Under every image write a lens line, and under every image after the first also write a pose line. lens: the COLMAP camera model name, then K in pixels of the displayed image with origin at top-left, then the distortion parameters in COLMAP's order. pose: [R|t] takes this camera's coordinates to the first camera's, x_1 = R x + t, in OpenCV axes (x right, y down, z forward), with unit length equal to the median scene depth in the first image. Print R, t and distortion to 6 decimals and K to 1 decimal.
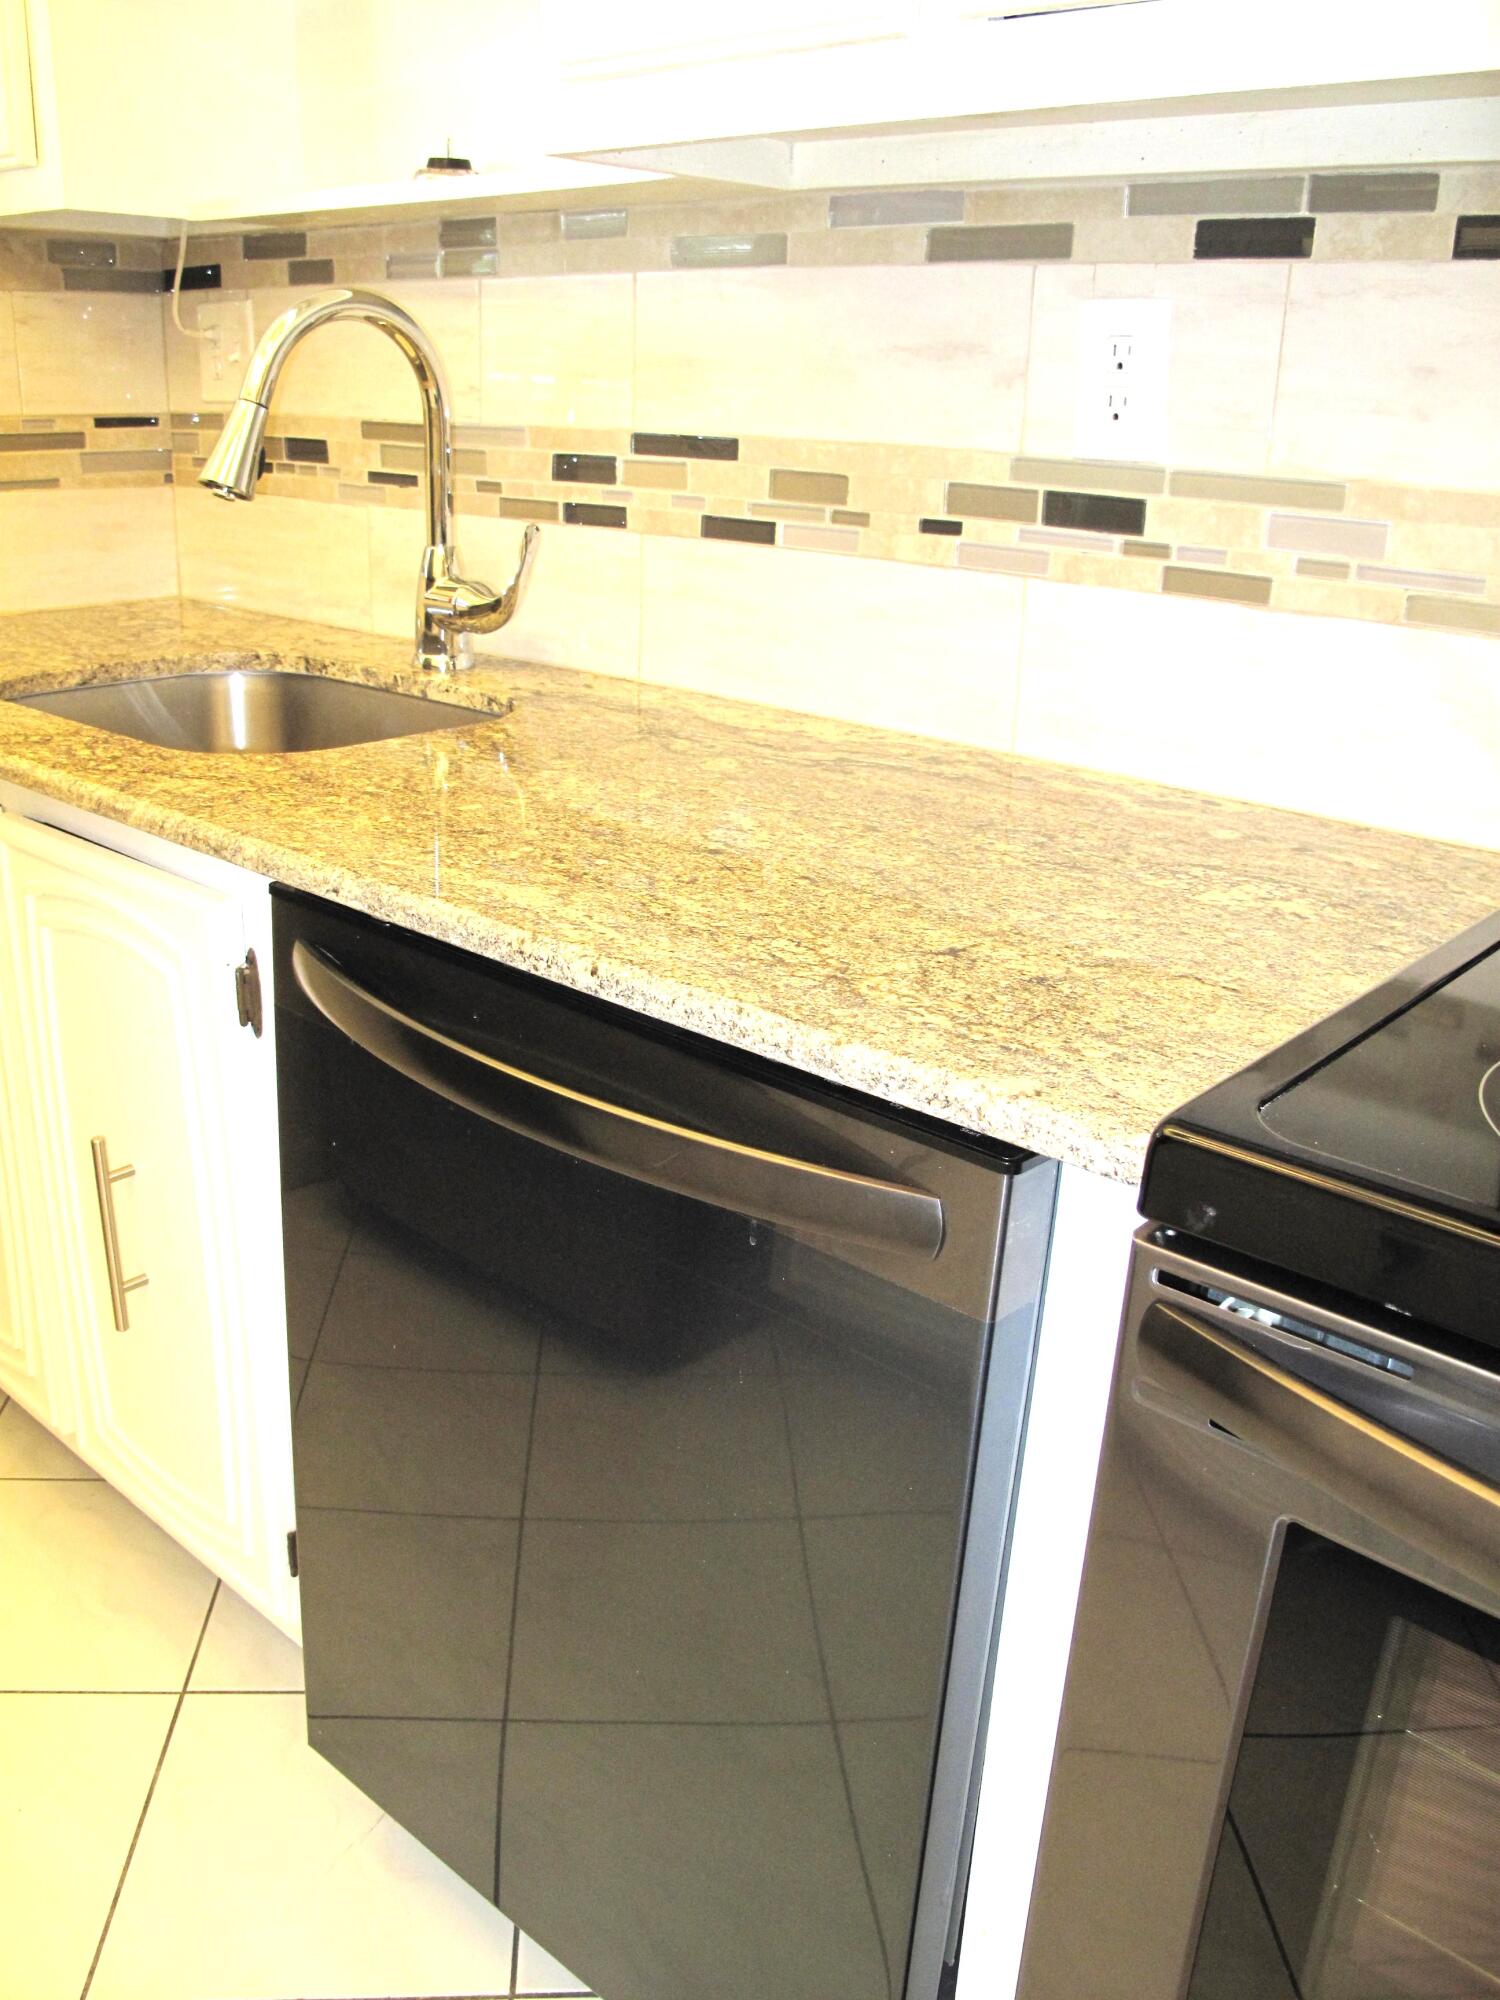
lens RADIAL K [[1671.7, 0, 739.0], [0, 1671.7, 1001.8], [0, 0, 1]] dist [-0.144260, 0.103182]
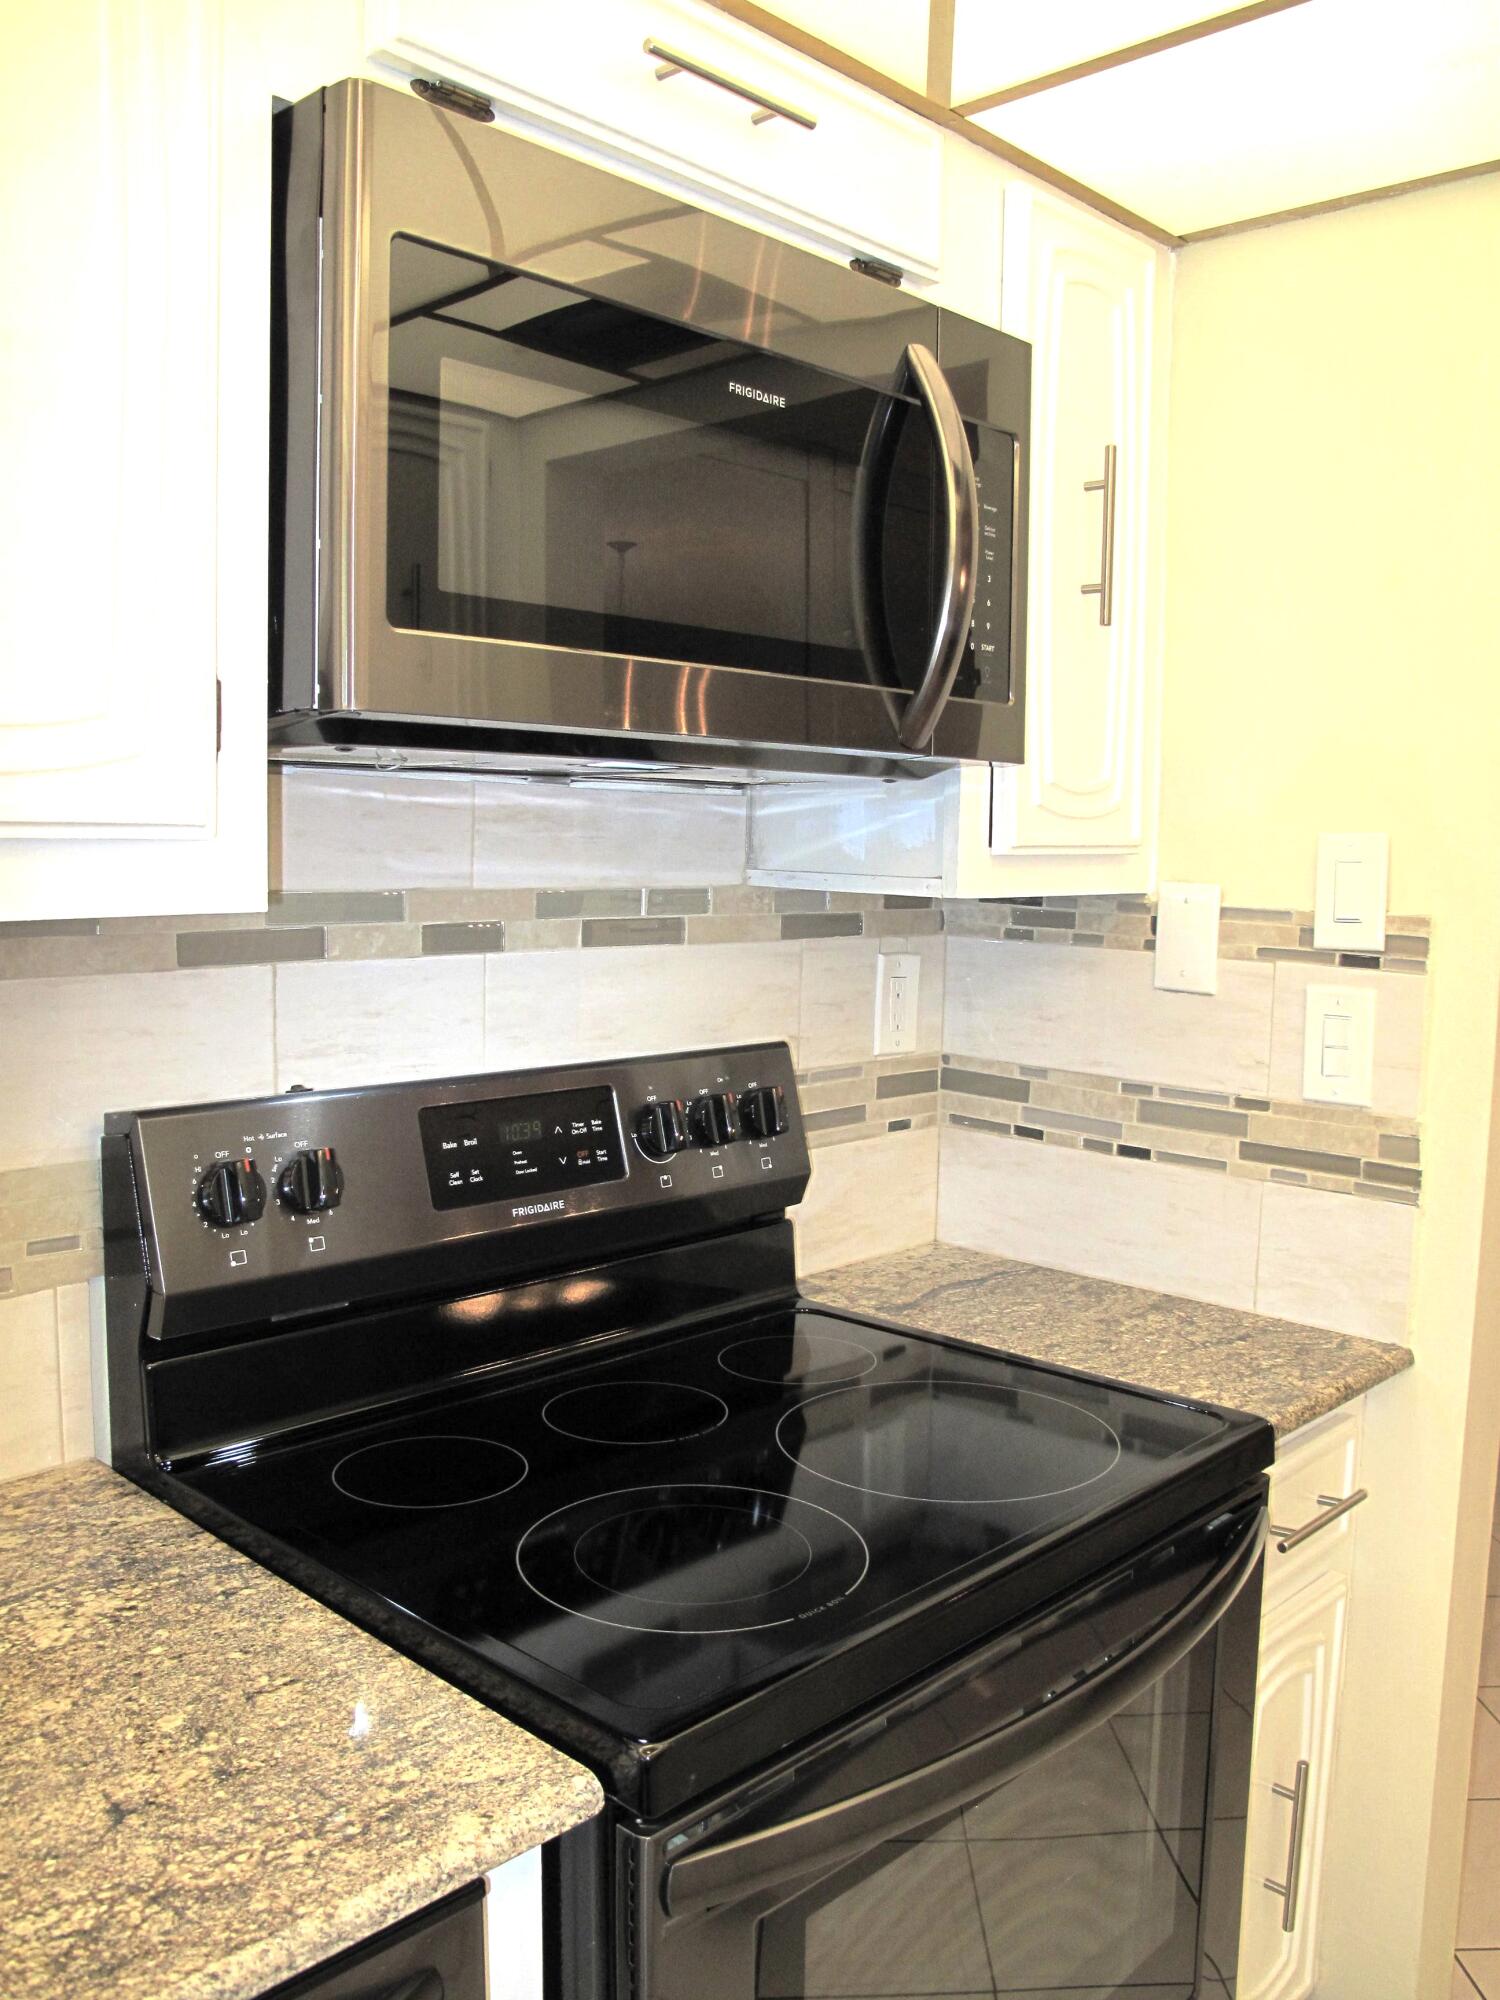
lens RADIAL K [[1671.7, 0, 761.8], [0, 1671.7, 1006.4], [0, 0, 1]] dist [-0.144260, 0.103182]
pose [[0.032017, -0.139207, 0.989746, -0.550434], [0.330204, 0.936124, 0.120984, -0.351921], [-0.943366, 0.322944, 0.075938, 0.330454]]
